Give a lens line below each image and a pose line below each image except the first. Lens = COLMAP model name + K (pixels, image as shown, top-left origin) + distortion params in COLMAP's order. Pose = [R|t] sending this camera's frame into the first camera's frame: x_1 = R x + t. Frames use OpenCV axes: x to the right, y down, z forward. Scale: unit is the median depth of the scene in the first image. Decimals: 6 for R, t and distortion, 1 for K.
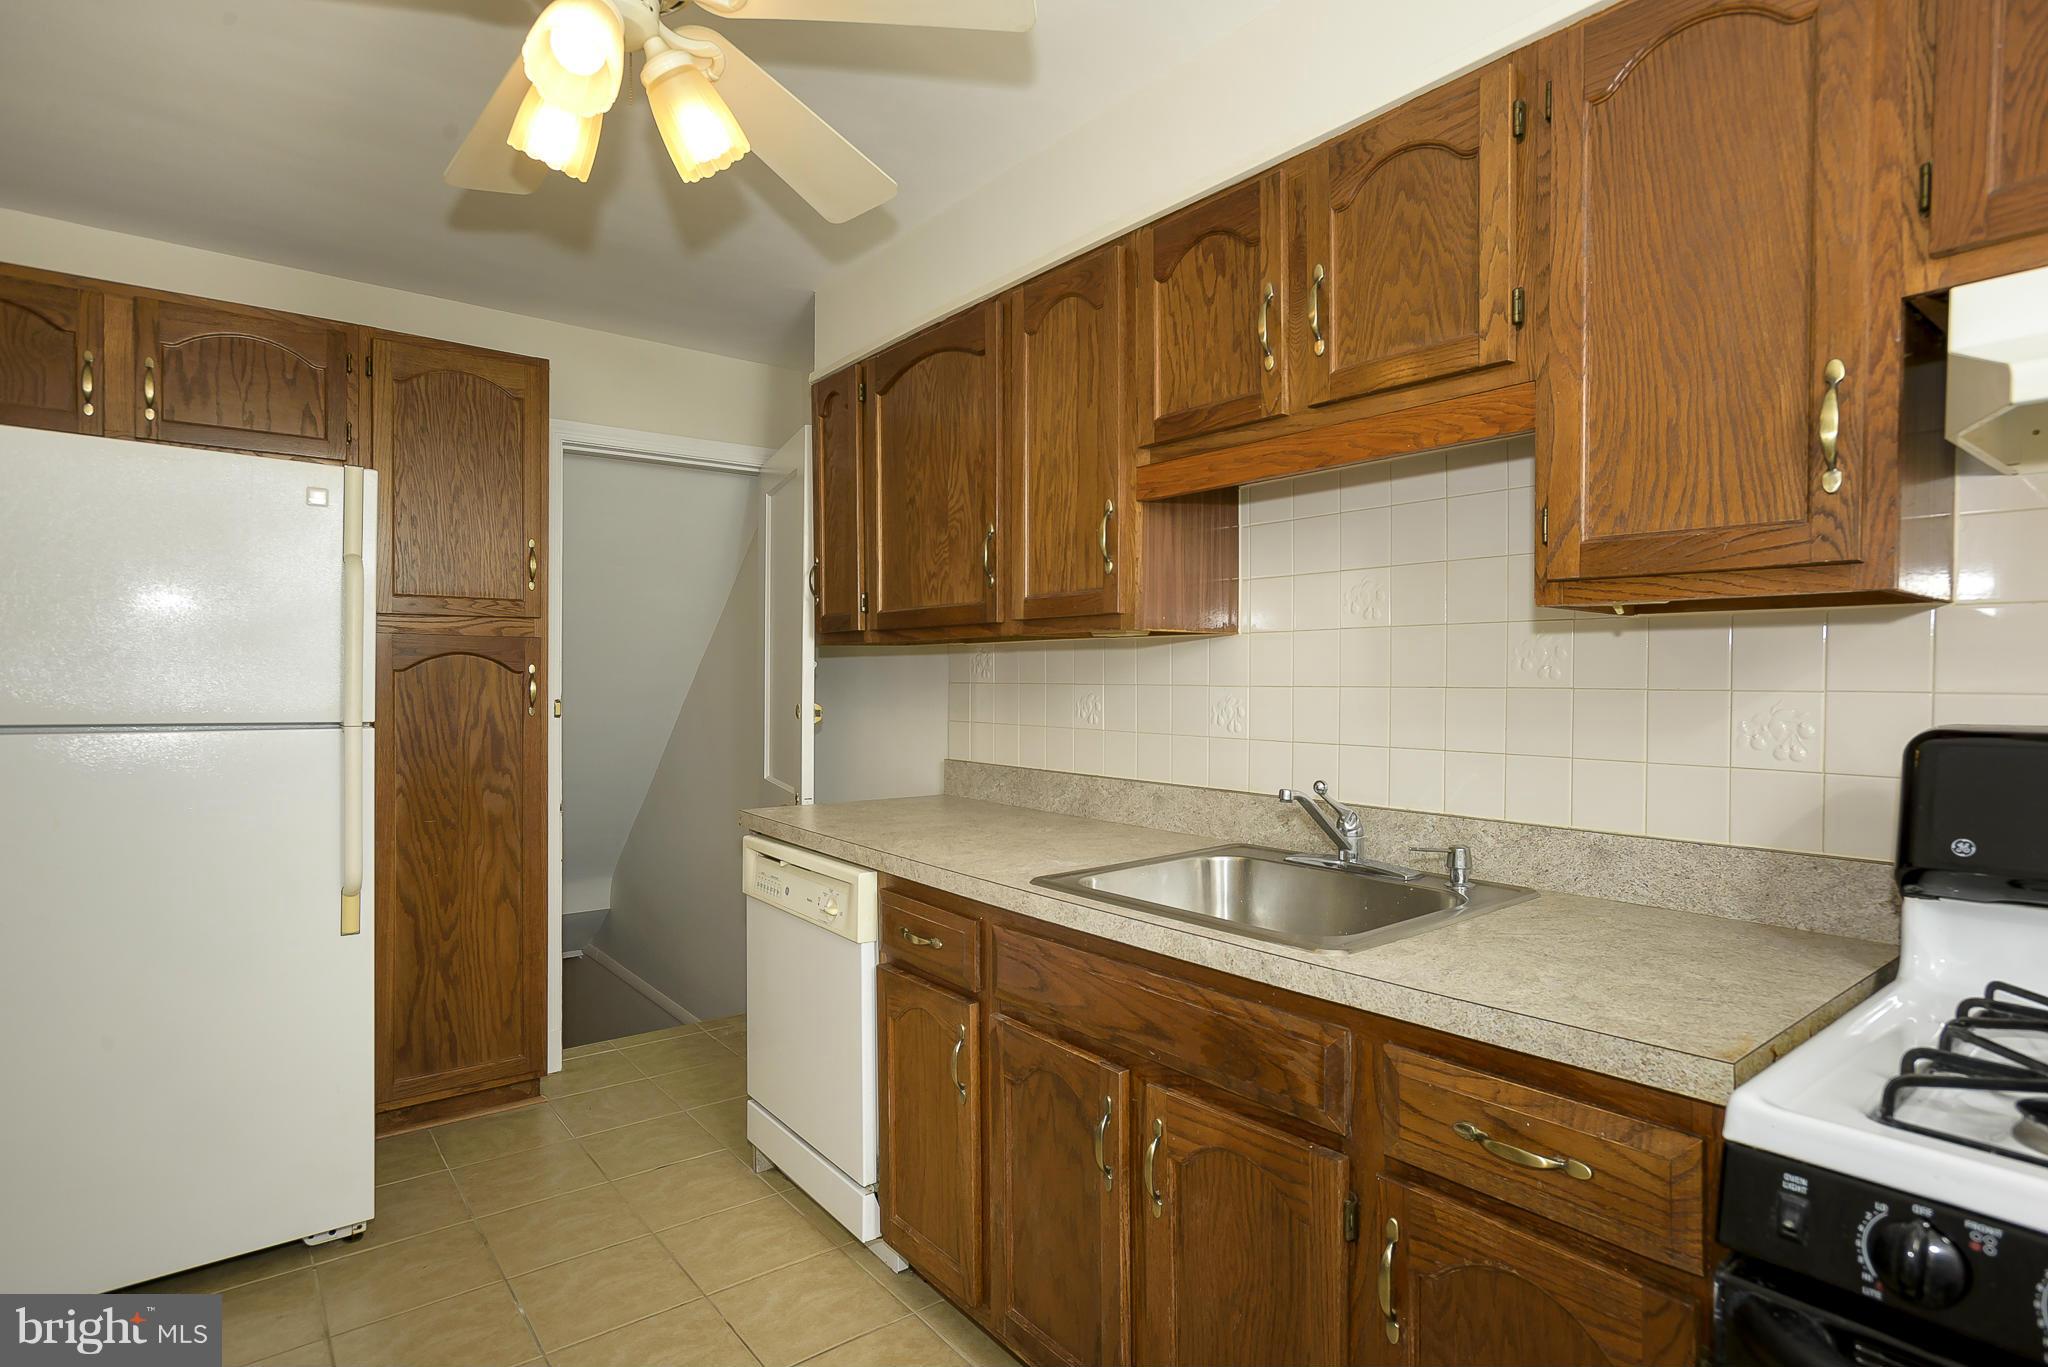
lens RADIAL K [[1056.5, 0, 991.1], [0, 1056.5, 678.4], [0, 0, 1]] dist [-0.033021, 0.000331]
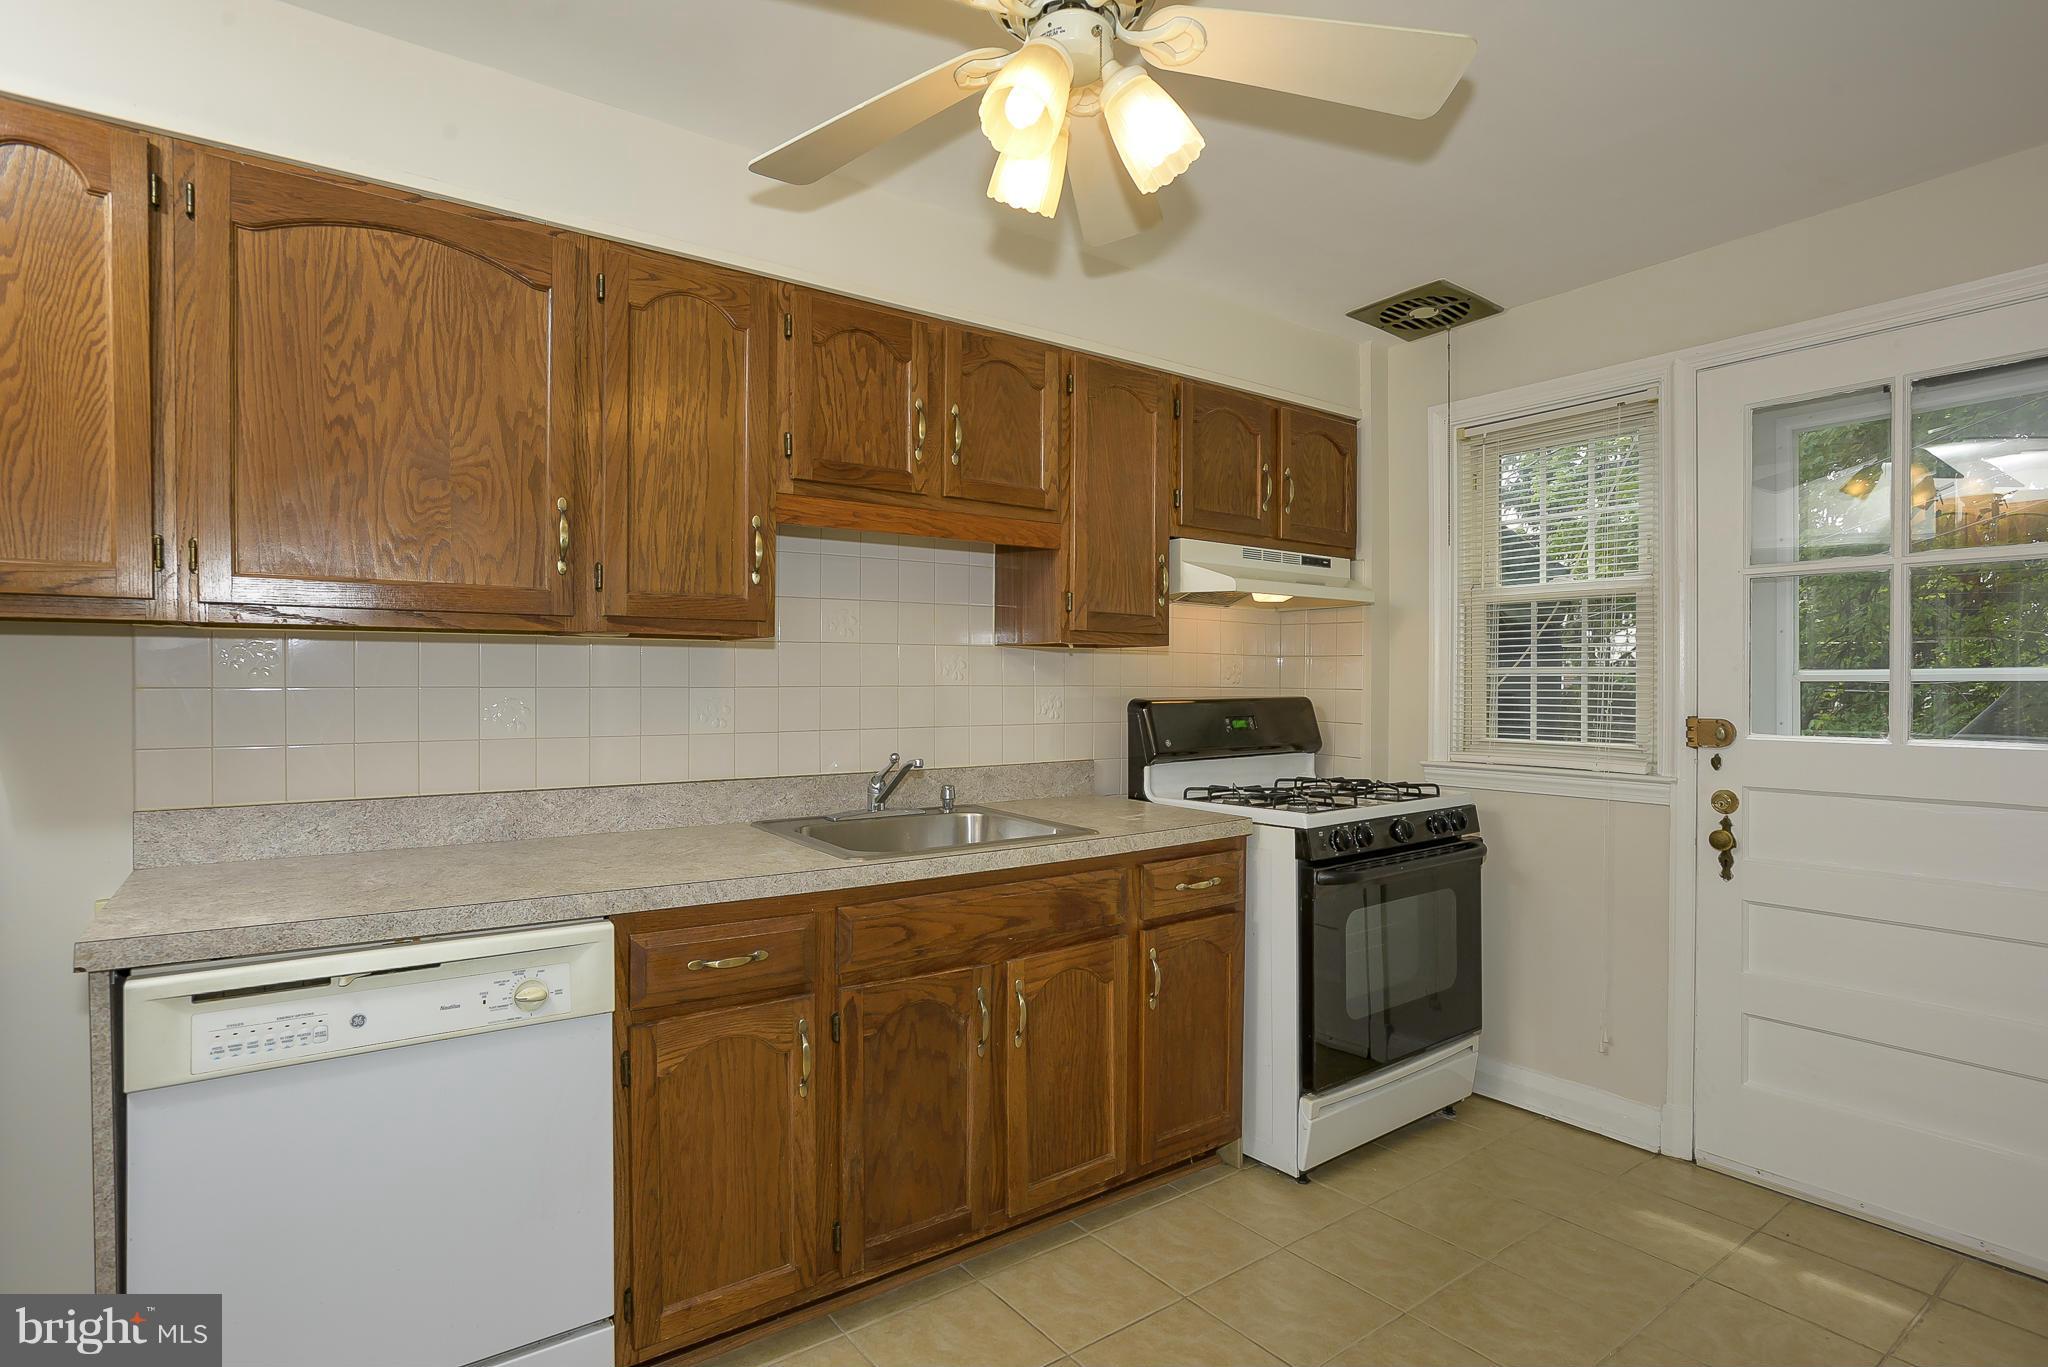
lens RADIAL K [[1036.9, 0, 1019.6], [0, 1036.9, 683.6], [0, 0, 1]] dist [-0.033181, 0.023145]
pose [[0.026931, -0.002423, 0.999634, -1.011817], [0.002296, 0.999995, 0.002362, 0.001322], [-0.999635, 0.002232, 0.026937, 0.754486]]
